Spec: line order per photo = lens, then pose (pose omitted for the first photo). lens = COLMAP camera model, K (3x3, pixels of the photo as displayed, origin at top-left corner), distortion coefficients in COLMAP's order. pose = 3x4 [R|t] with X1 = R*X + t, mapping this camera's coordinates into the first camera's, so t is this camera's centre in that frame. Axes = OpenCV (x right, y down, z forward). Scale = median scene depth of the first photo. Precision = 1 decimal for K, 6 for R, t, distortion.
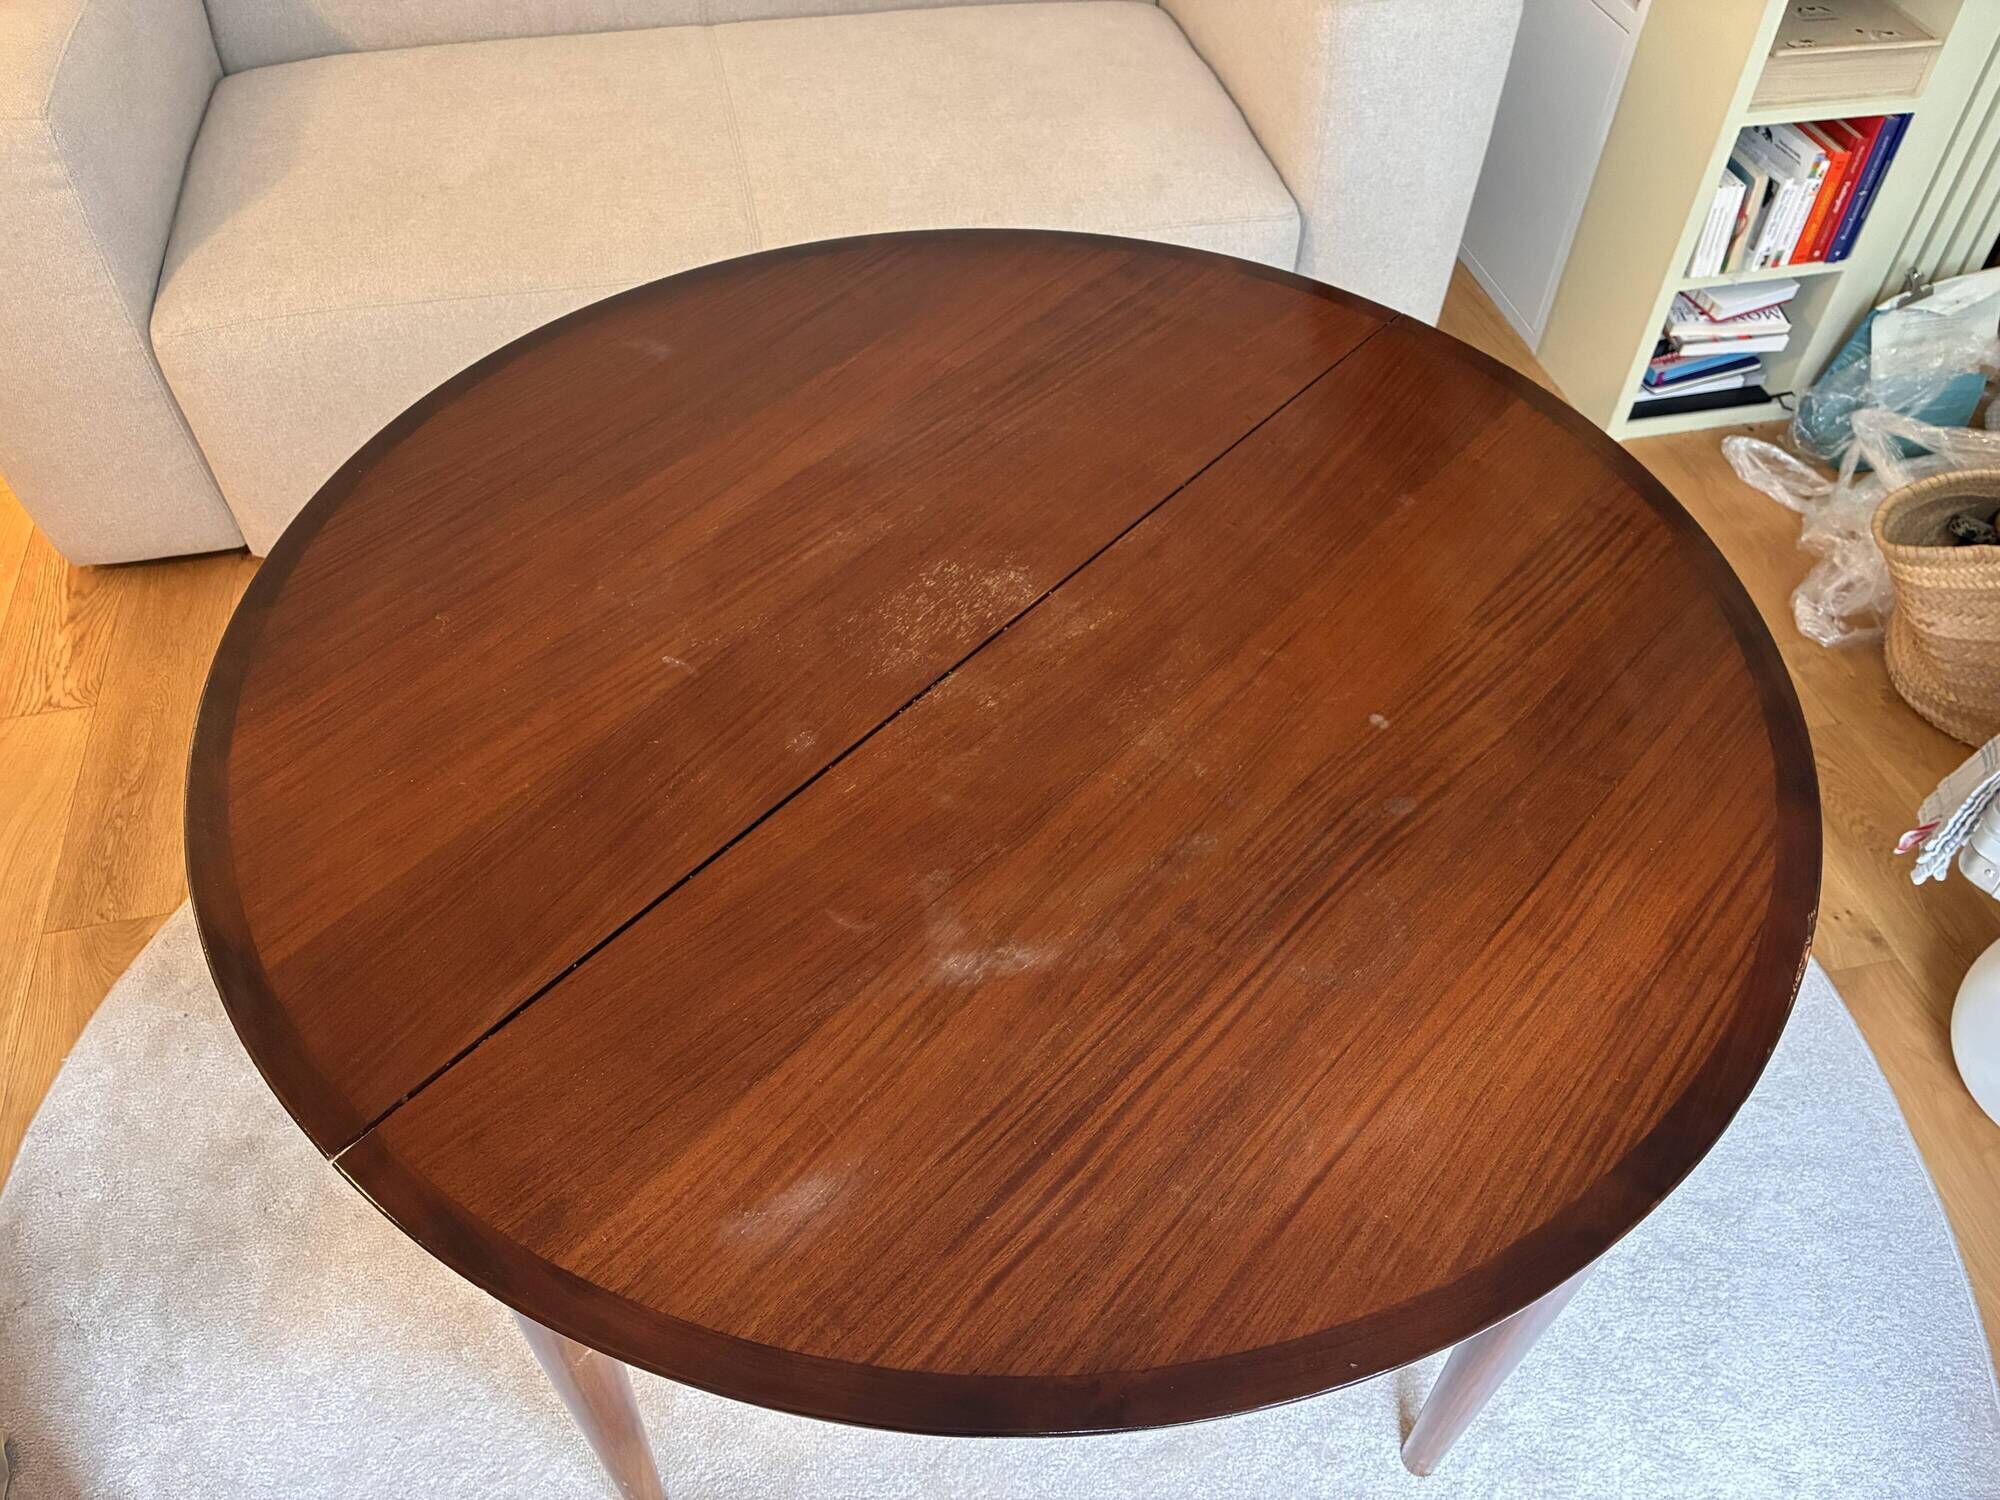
lens RADIAL K [[1524.5, 0, 996.7], [0, 1524.5, 751.0], [0, 0, 1]] dist [0.063406, -0.090279]
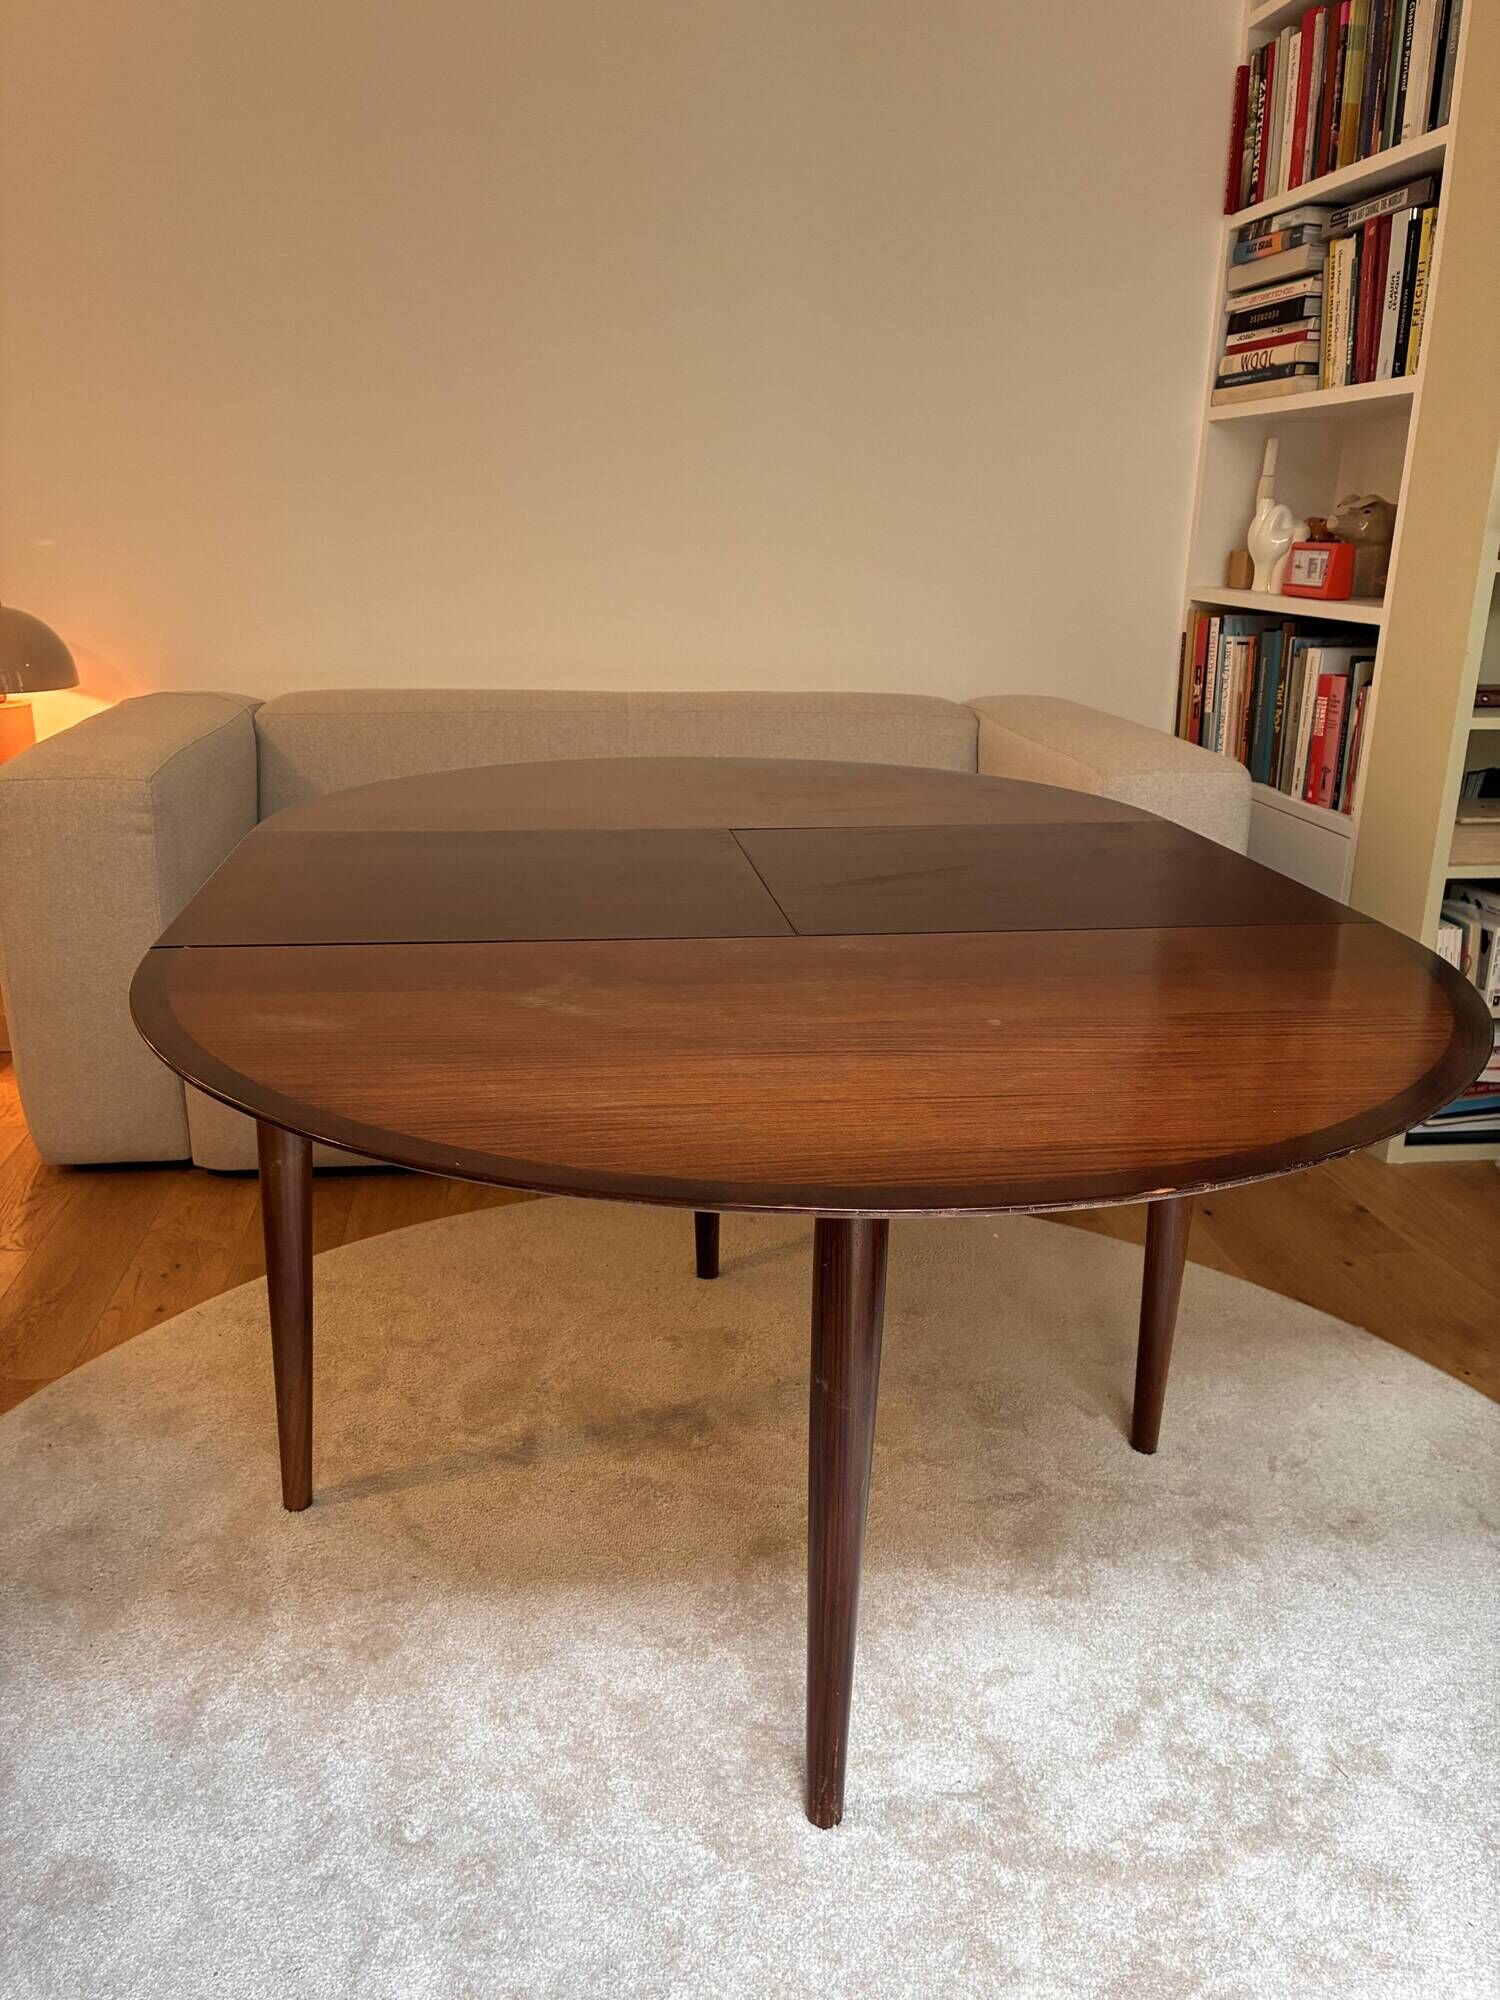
lens RADIAL K [[1524.5, 0, 740.4], [0, 1524.5, 982.3], [0, 0, 1]] dist [0.063406, -0.090279]
pose [[0.995990, 0.031138, -0.083874, 0.026214], [-0.070029, 0.854782, -0.514242, 0.369017], [0.055681, 0.518053, 0.853534, -0.048221]]
